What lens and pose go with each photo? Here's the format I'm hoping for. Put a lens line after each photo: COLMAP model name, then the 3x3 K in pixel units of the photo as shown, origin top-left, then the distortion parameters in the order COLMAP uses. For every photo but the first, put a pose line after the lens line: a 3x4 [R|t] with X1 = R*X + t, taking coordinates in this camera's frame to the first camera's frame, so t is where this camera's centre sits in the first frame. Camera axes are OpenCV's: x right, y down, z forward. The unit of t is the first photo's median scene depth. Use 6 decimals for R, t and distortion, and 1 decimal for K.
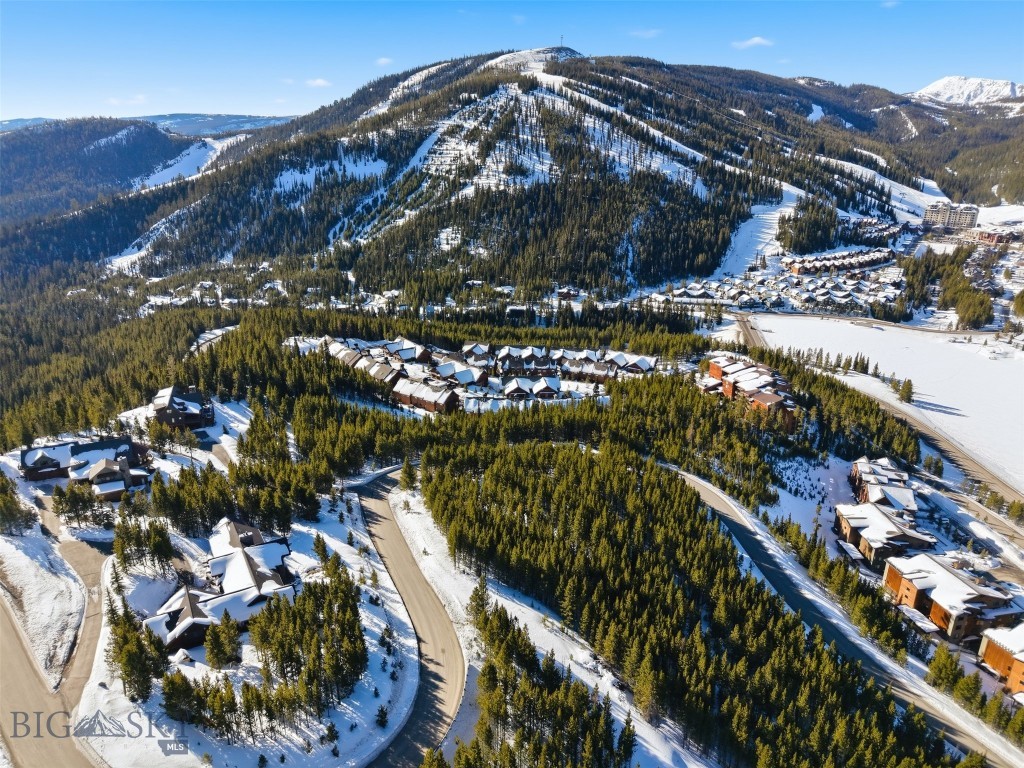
lens RADIAL K [[681.0, 0, 514.6], [0, 681.0, 383.4], [0, 0, 1]] dist [-0.000854, -0.004647]
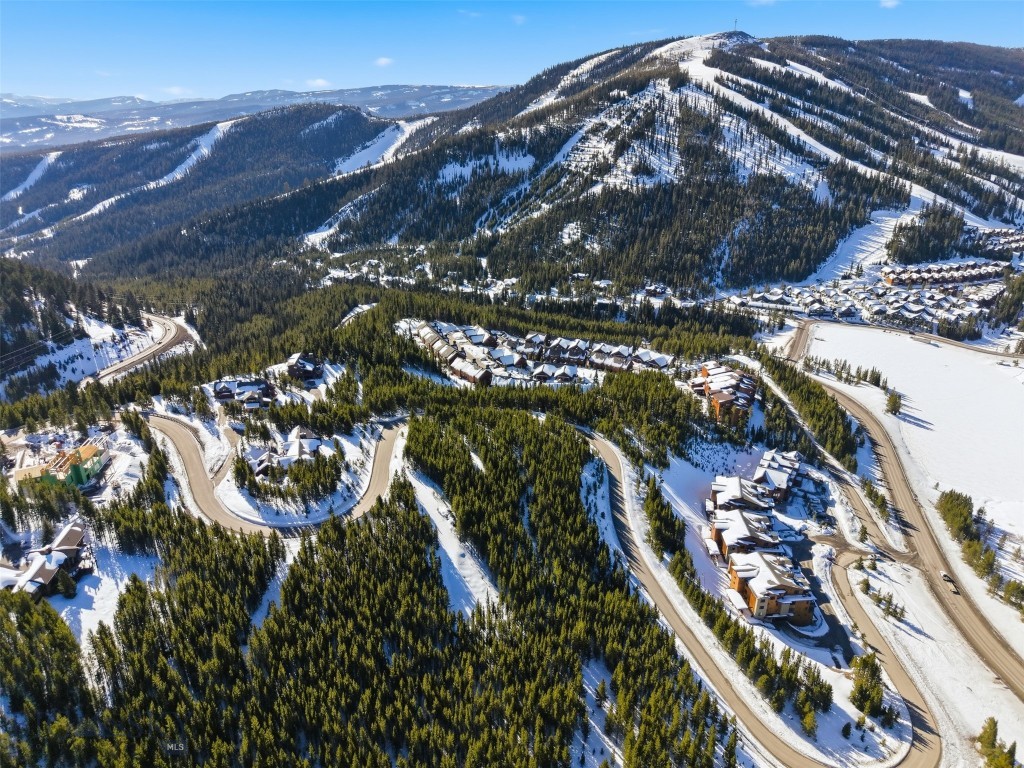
lens RADIAL K [[681.0, 0, 514.6], [0, 681.0, 383.4], [0, 0, 1]] dist [-0.000854, -0.004647]
pose [[0.965062, 0.095207, -0.244111, 0.119576], [-0.084903, 0.995010, 0.052413, -0.015084], [0.247883, -0.029856, 0.968330, -0.138792]]
